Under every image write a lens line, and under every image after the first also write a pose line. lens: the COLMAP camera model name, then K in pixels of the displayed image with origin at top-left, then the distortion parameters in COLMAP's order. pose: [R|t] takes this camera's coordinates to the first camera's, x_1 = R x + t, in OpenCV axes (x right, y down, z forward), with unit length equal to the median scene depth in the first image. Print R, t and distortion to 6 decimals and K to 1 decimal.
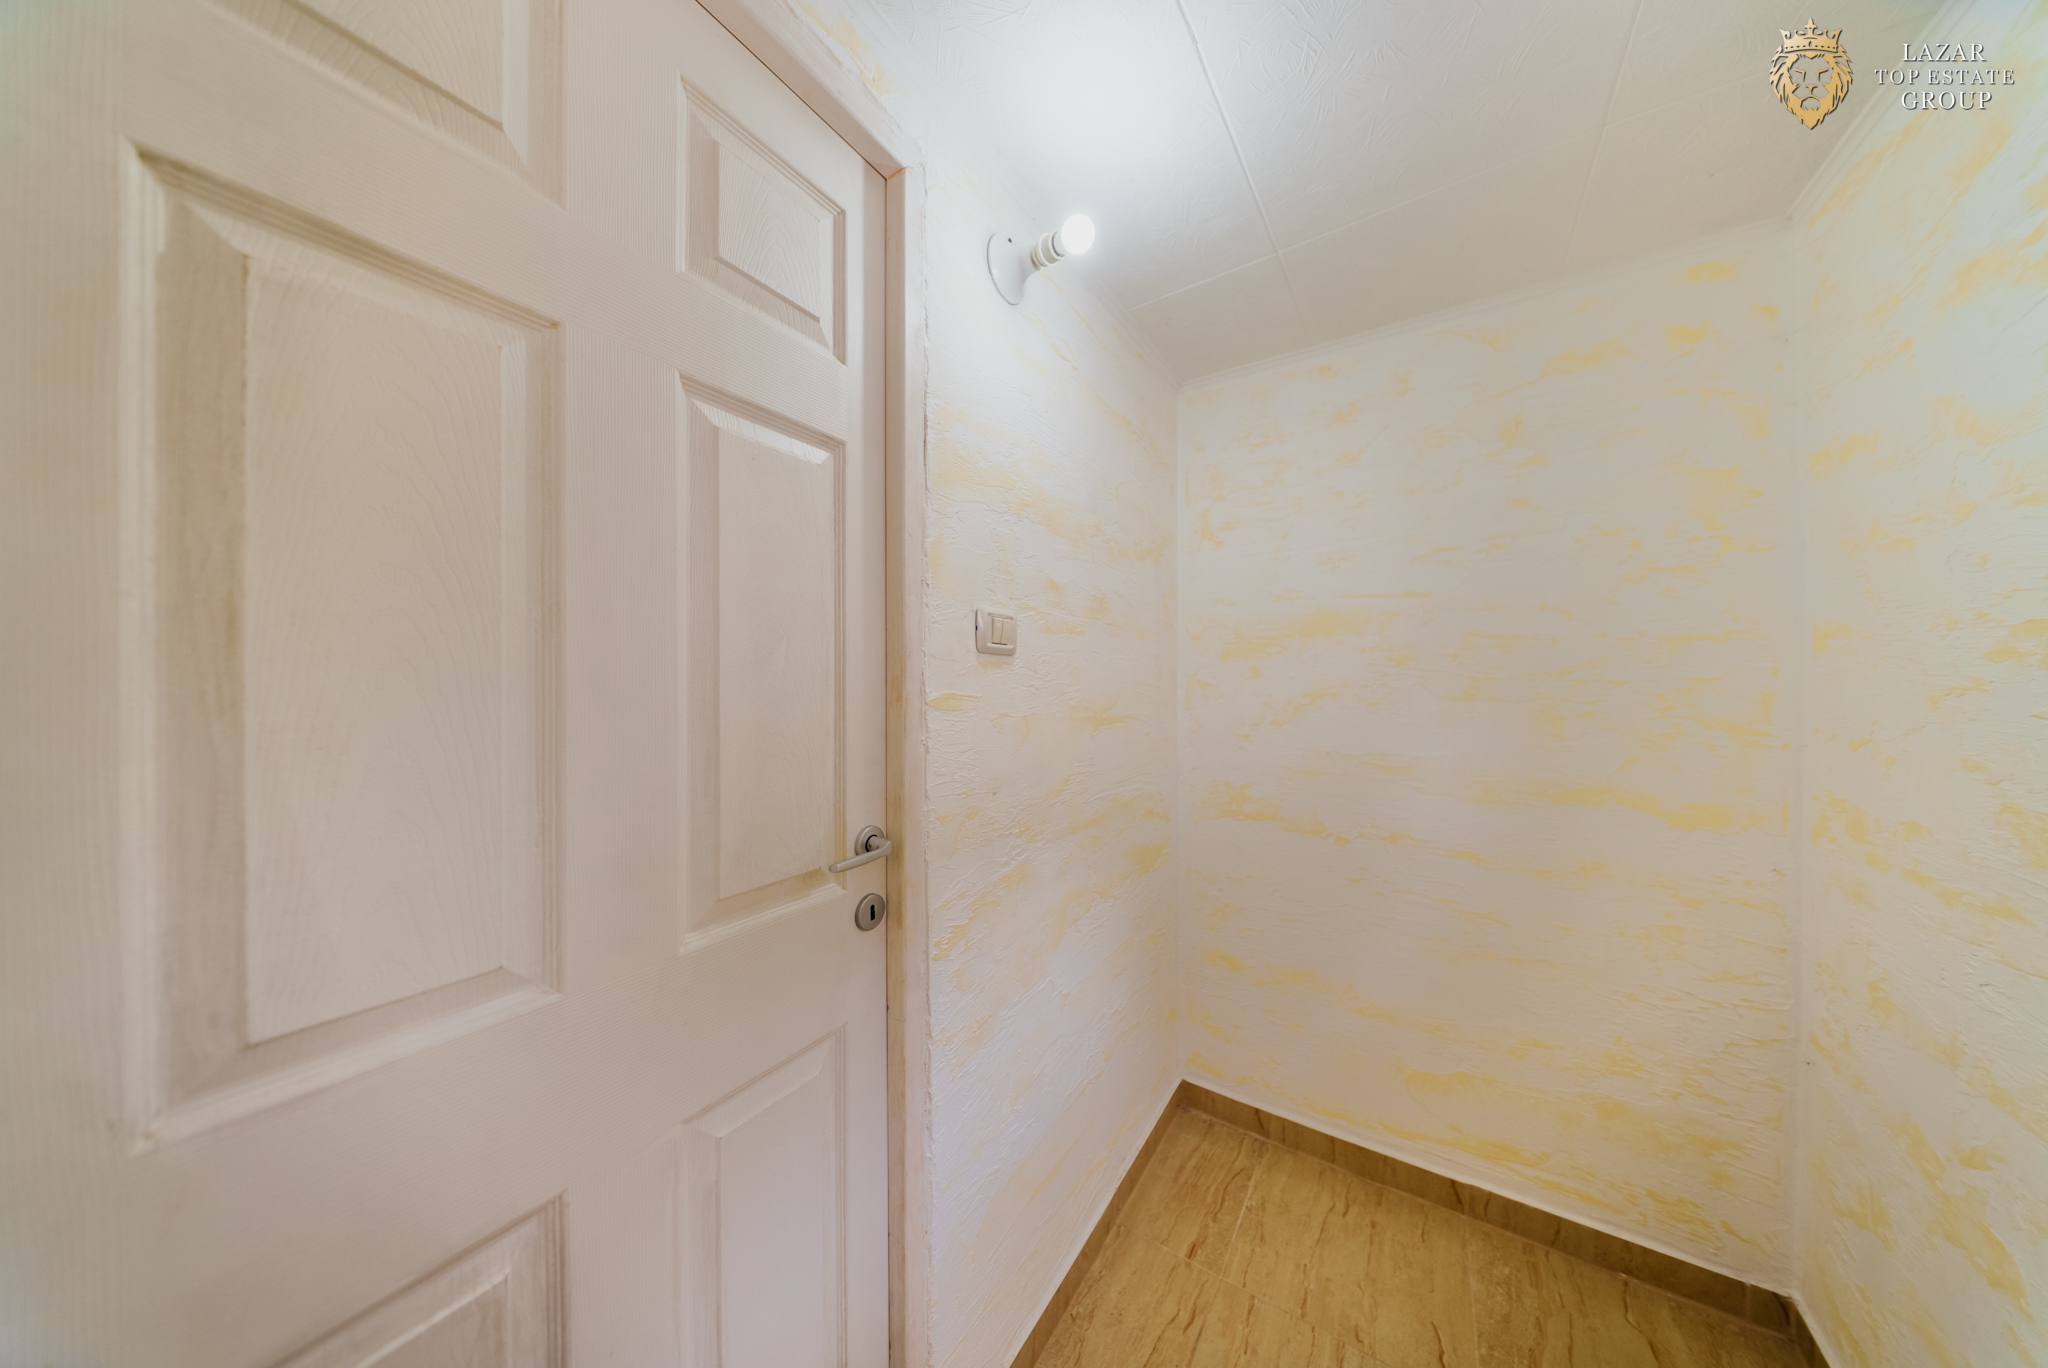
lens RADIAL K [[601.4, 0, 1031.1], [0, 601.4, 684.1], [0, 0, 1]] dist [0.010699, -0.004219]
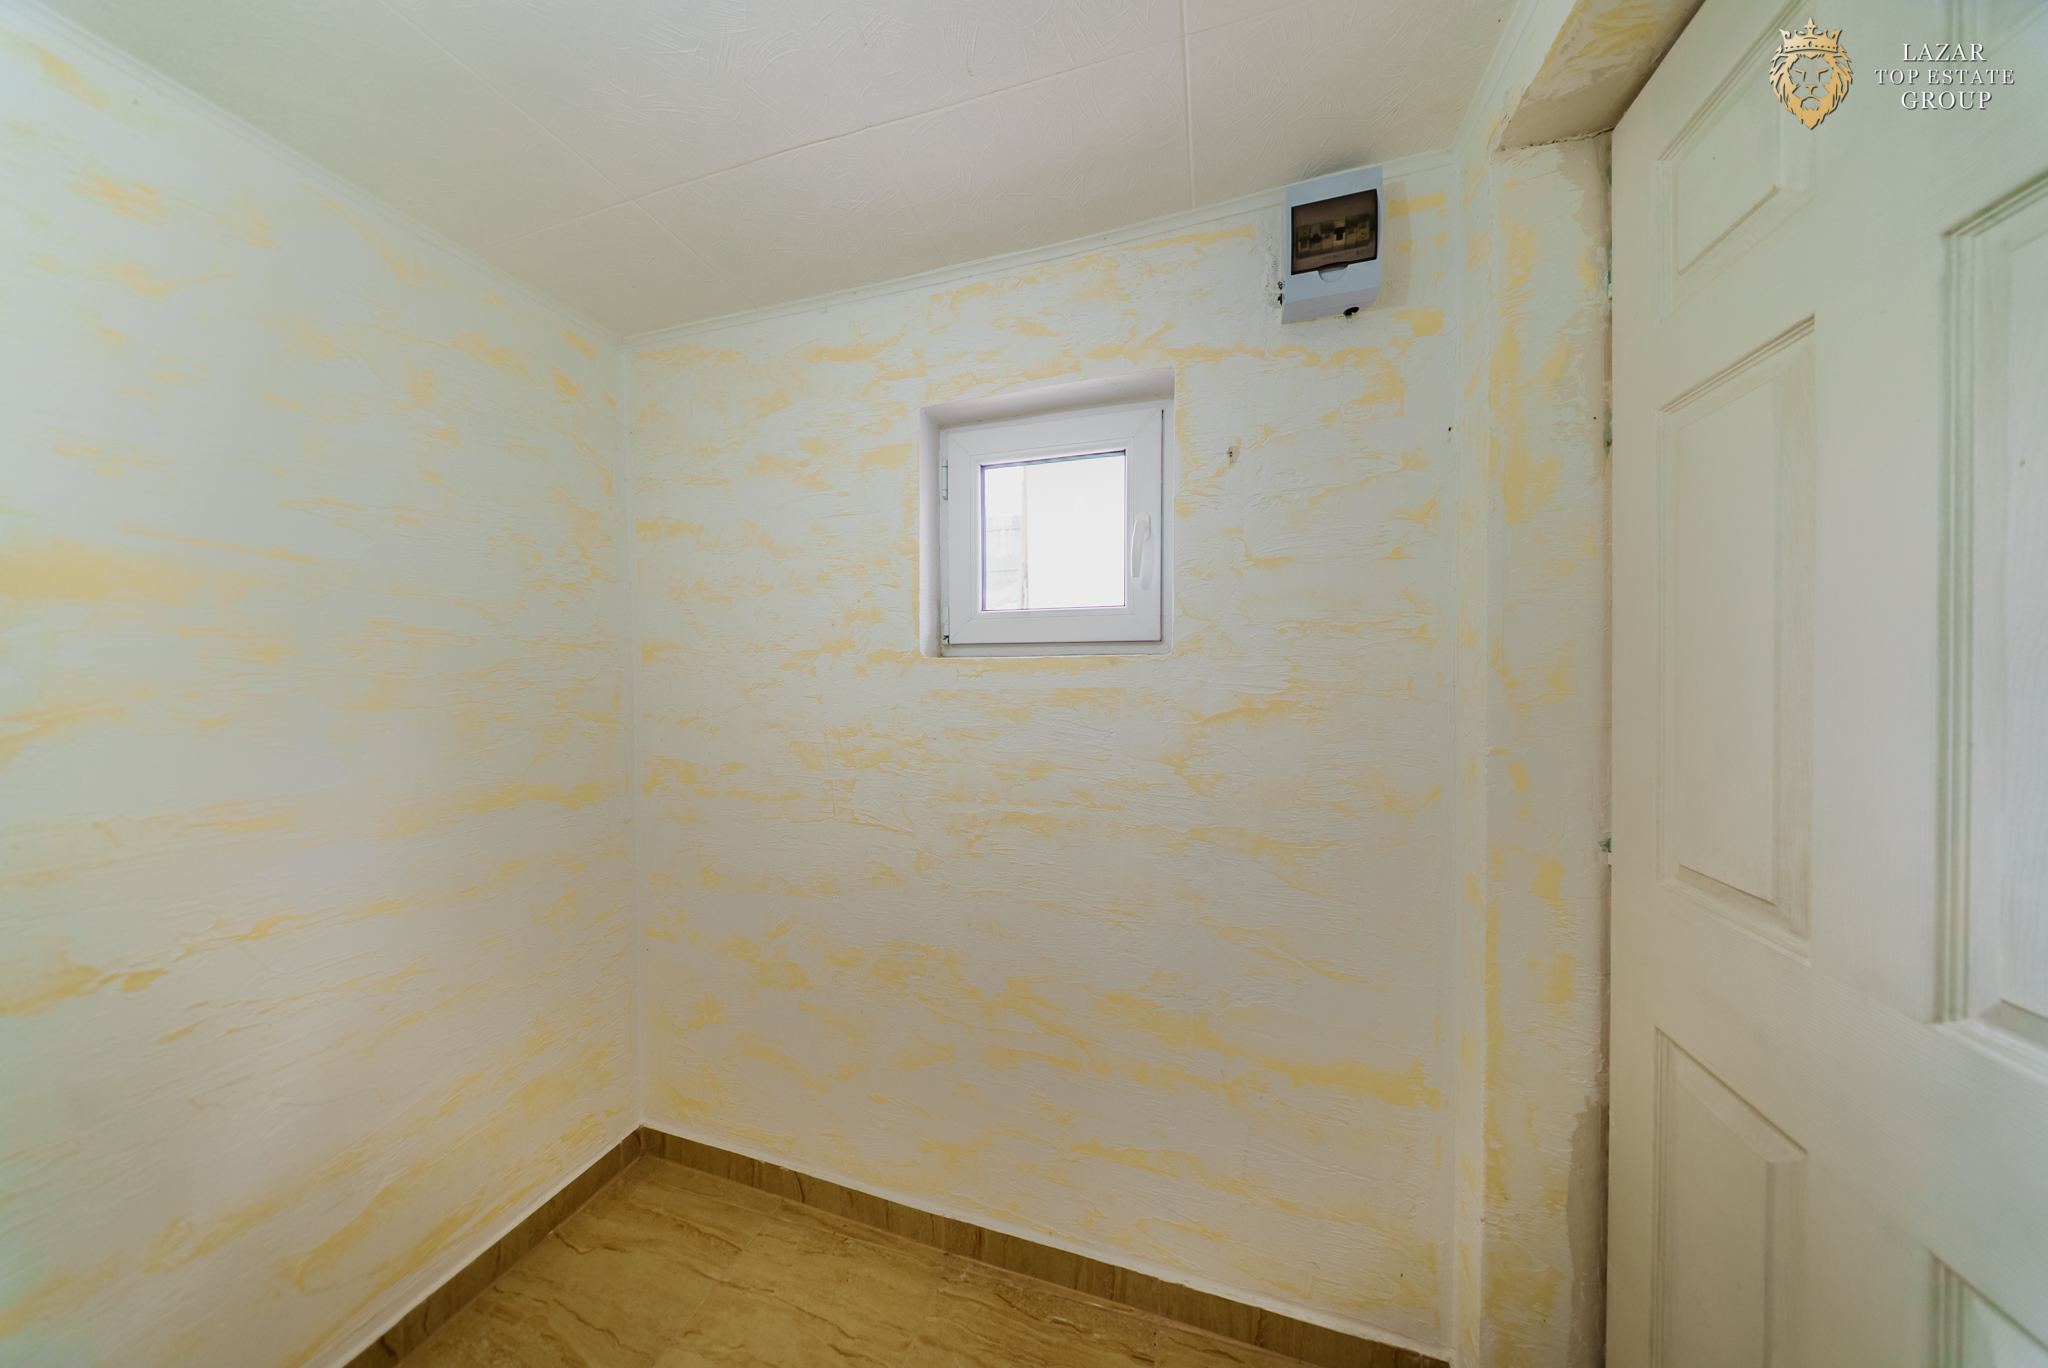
lens RADIAL K [[601.4, 0, 1031.1], [0, 601.4, 684.1], [0, 0, 1]] dist [0.010699, -0.004219]
pose [[-0.293801, -0.008699, 0.955827, -0.318361], [0.013417, 0.999823, 0.013224, -0.004137], [-0.955772, 0.016709, -0.293633, 0.515778]]
